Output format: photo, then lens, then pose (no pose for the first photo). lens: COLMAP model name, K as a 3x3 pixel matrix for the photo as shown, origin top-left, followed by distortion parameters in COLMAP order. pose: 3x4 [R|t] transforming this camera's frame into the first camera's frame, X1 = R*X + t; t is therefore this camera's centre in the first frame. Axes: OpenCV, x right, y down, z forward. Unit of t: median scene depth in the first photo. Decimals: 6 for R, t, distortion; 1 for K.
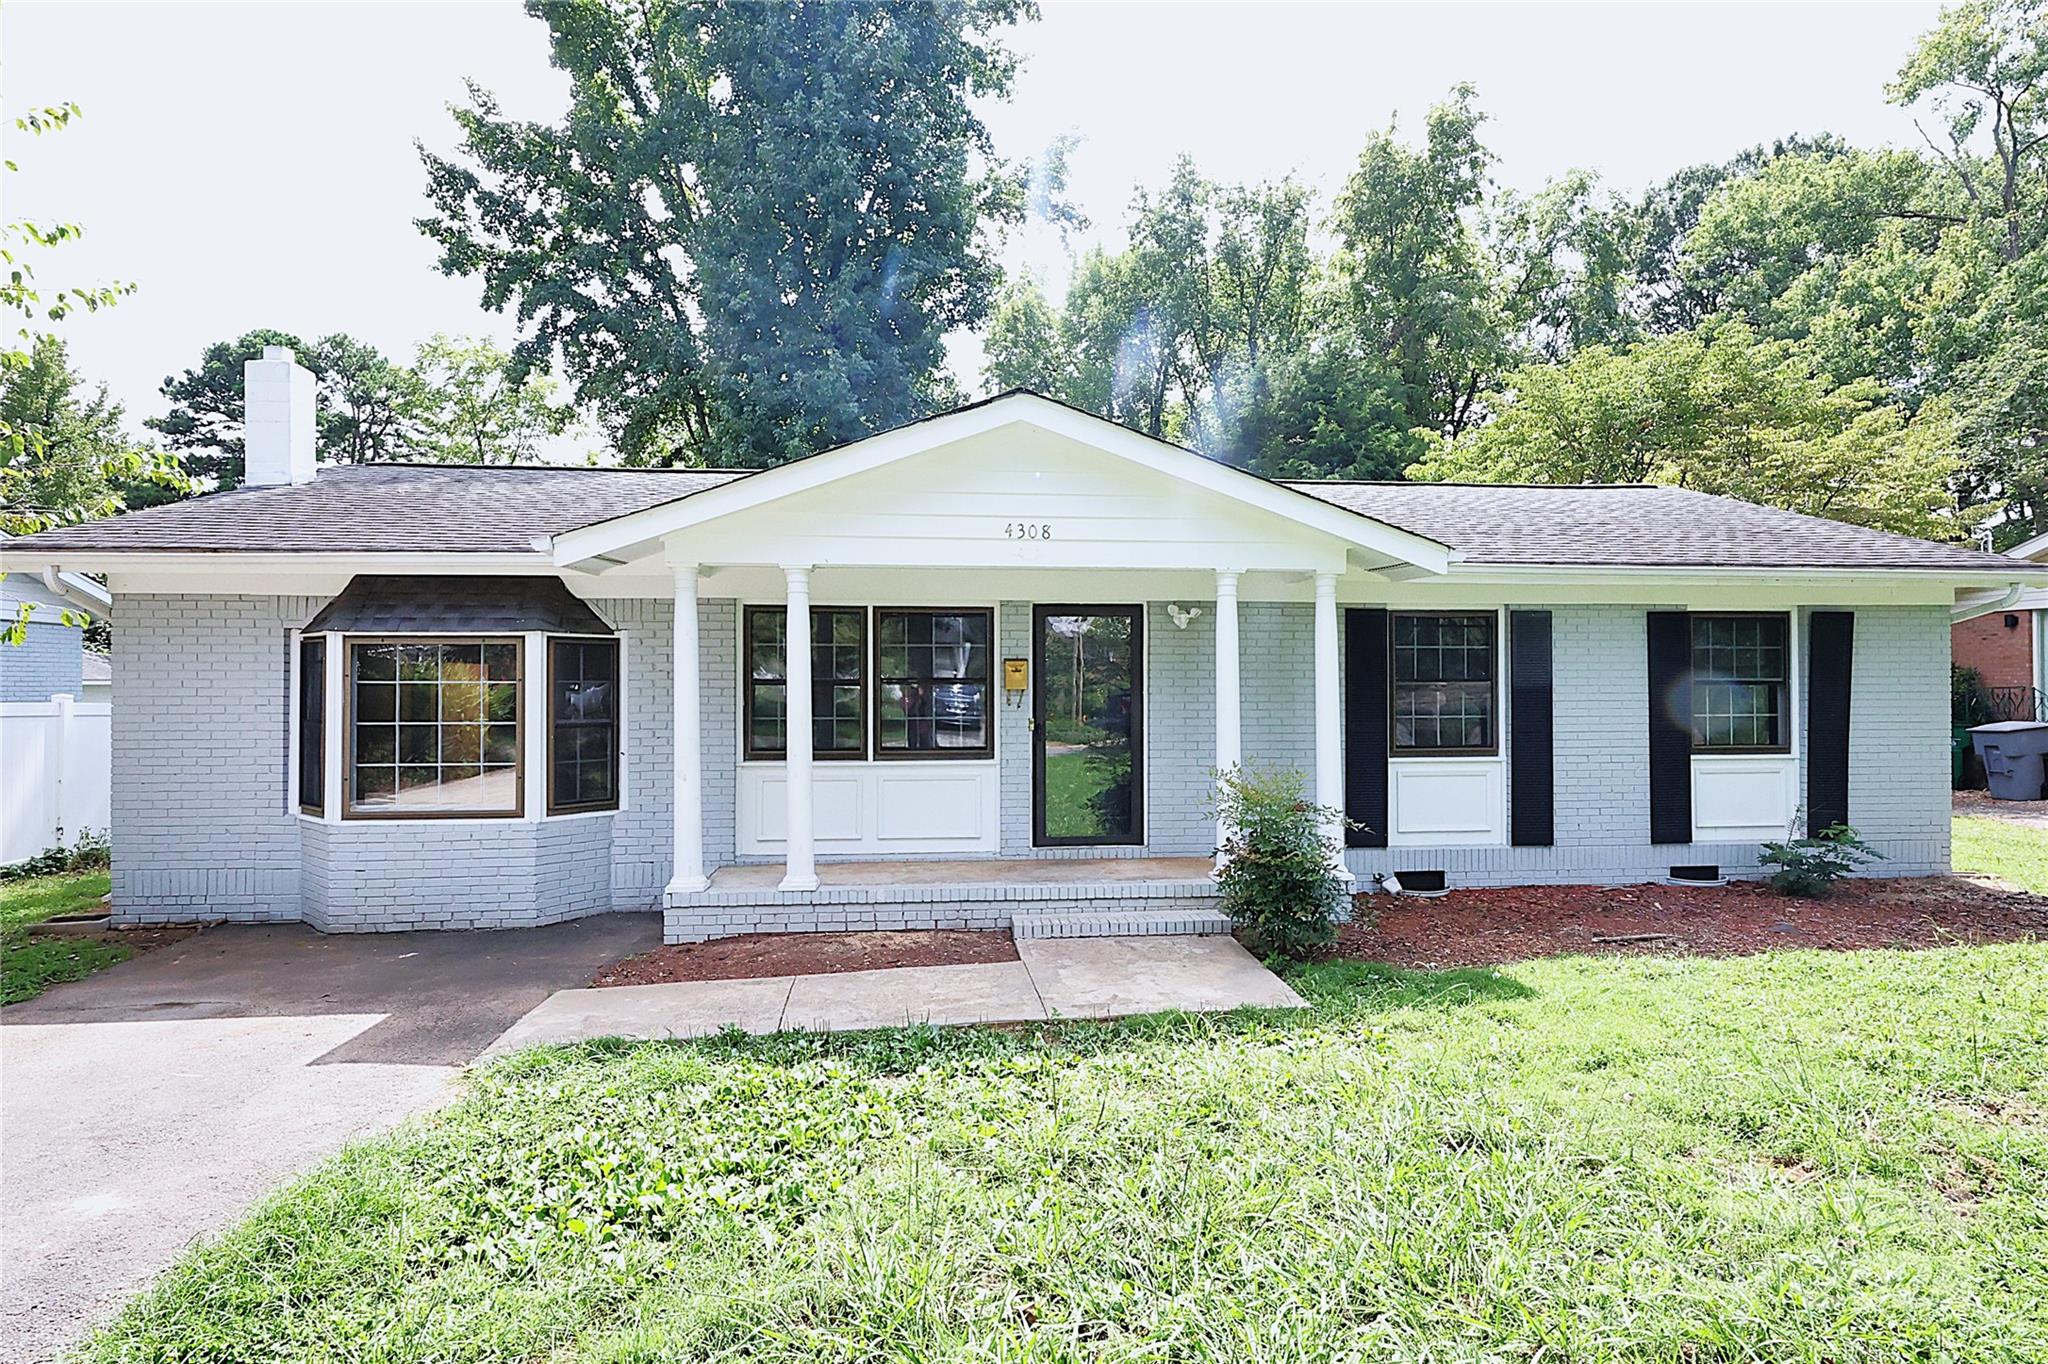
lens RADIAL K [[1049.7, 0, 1024.0], [0, 1049.7, 682.0], [0, 0, 1]] dist [0.002857, -0.000958]
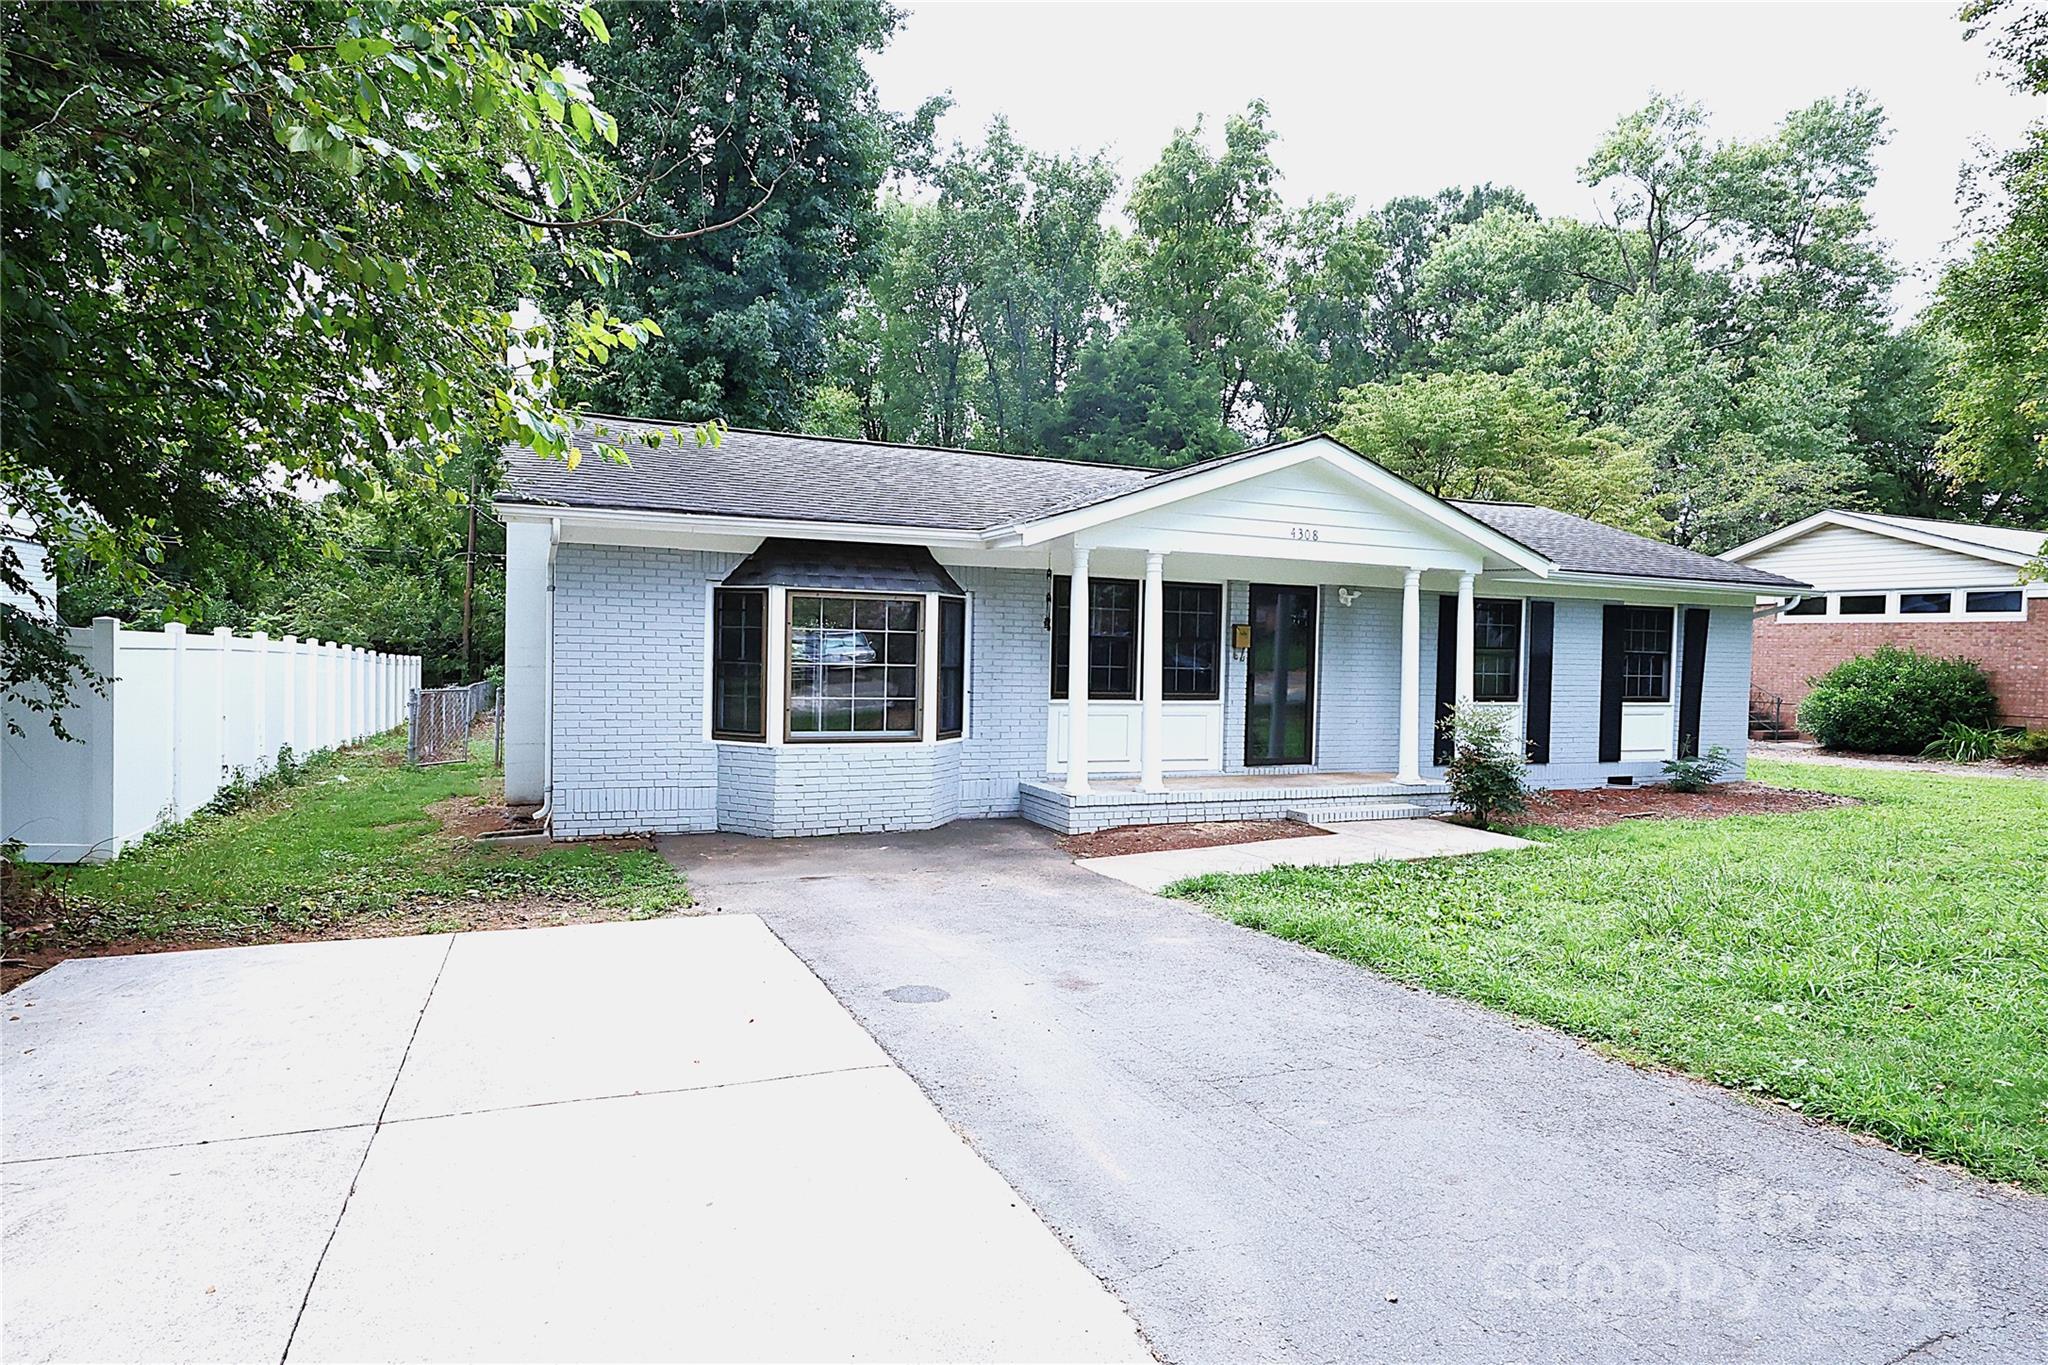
lens RADIAL K [[1121.4, 0, 1024.0], [0, 1121.4, 682.5], [0, 0, 1]] dist [0.000124, -0.000146]
pose [[0.952732, 0.014153, 0.303482, -0.659812], [-0.025765, 0.999080, 0.034292, 0.009201], [-0.302717, -0.040491, 0.952220, -0.253615]]
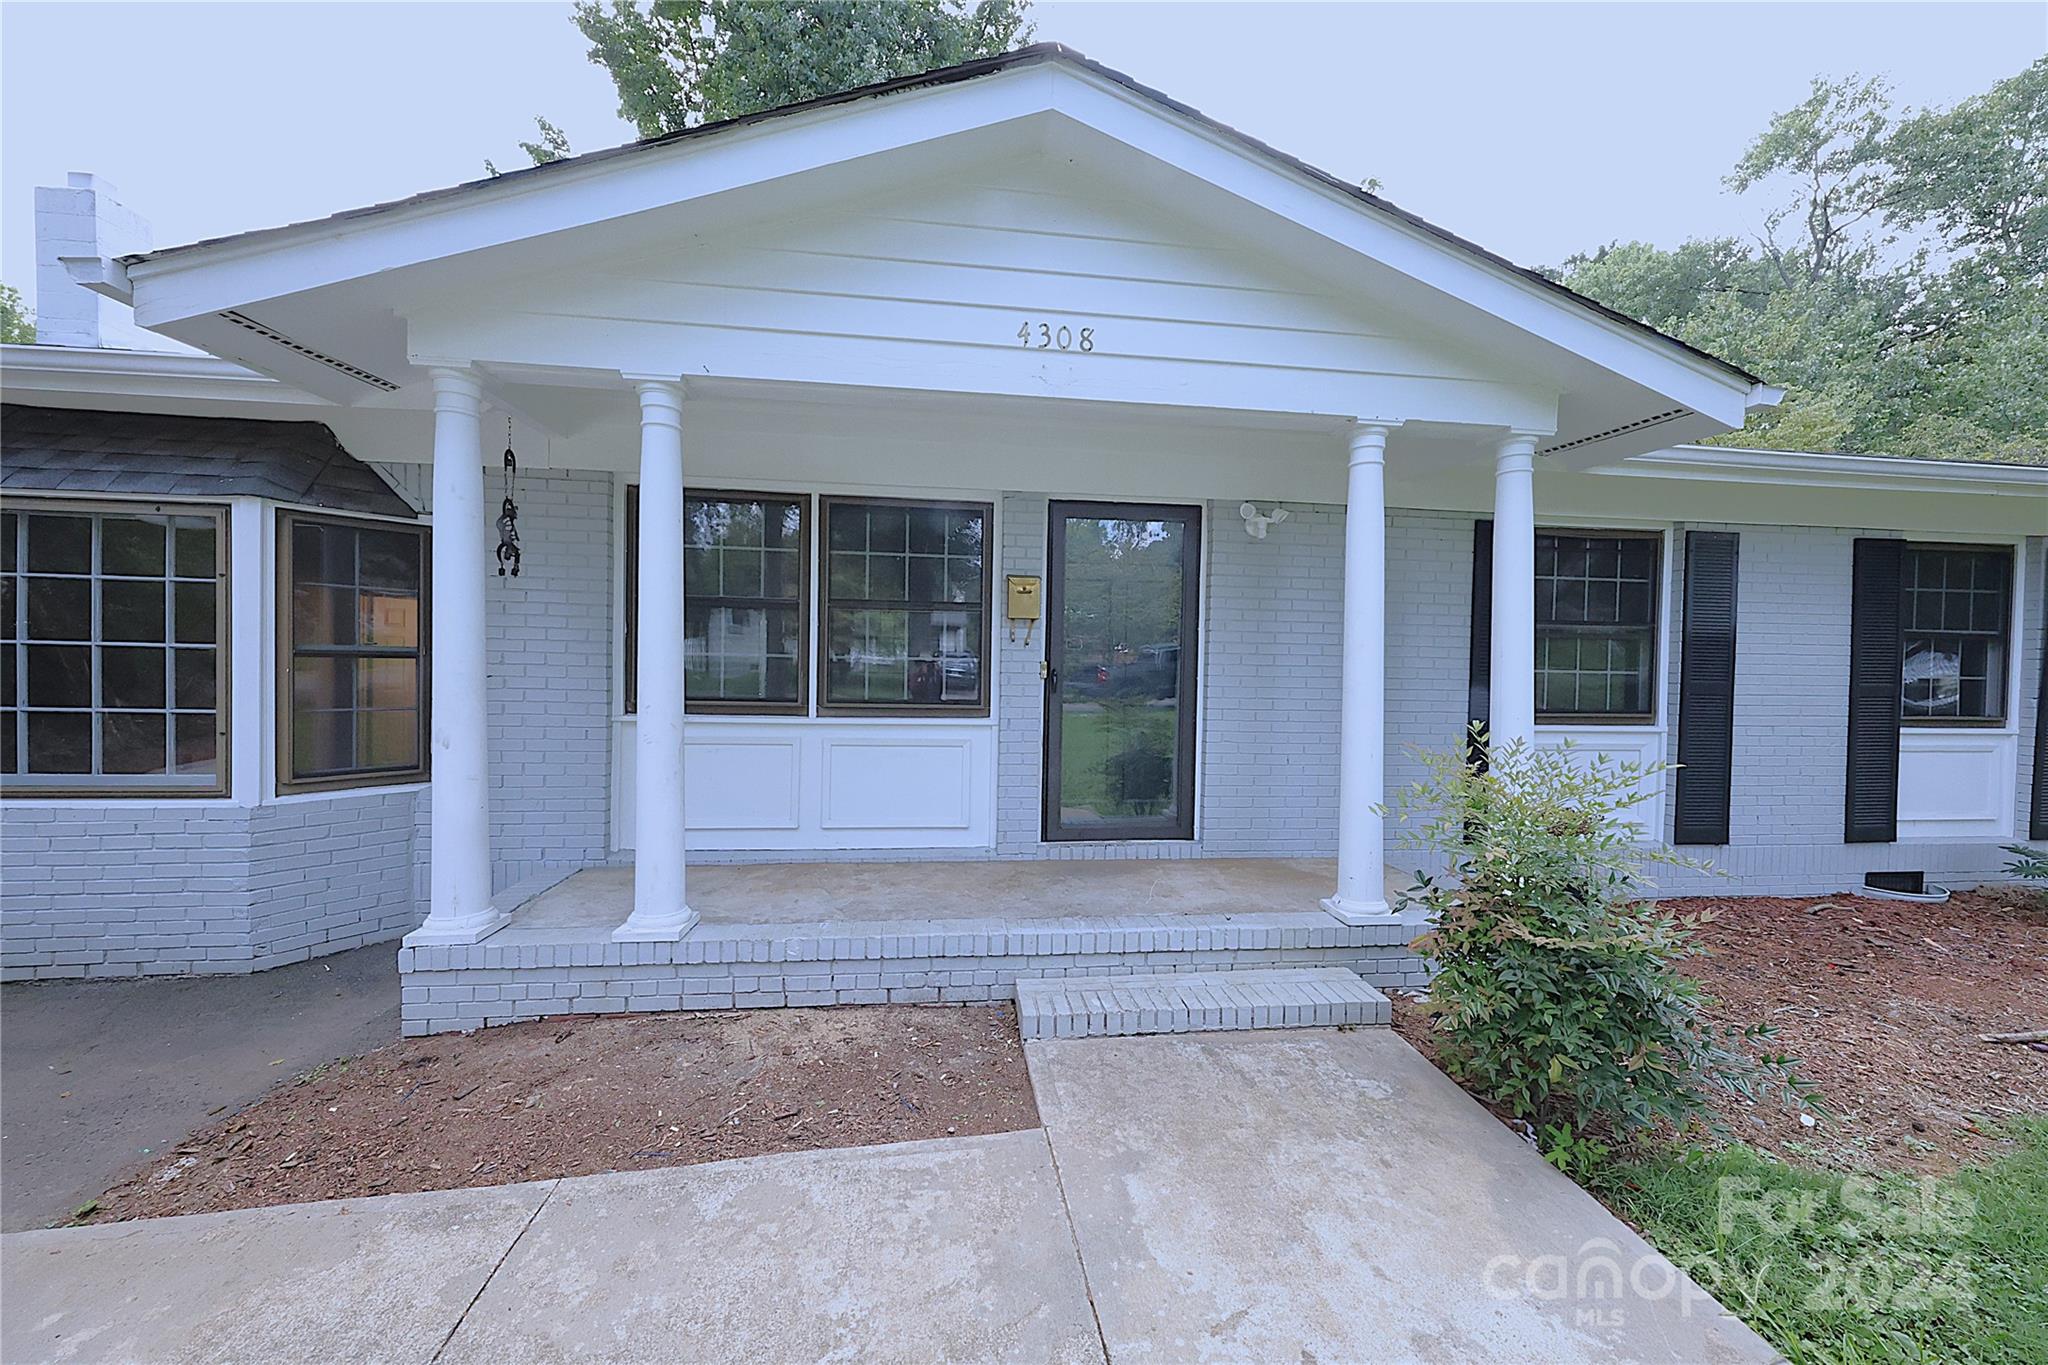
lens RADIAL K [[739.9, 0, 1018.6], [0, 739.9, 677.4], [0, 0, 1]] dist [0.001387, 0.000377]
pose [[0.999652, 0.019635, 0.017644, -0.017313], [-0.020104, 0.999439, 0.026785, 0.031472], [-0.017108, -0.027131, 0.999485, 0.478806]]
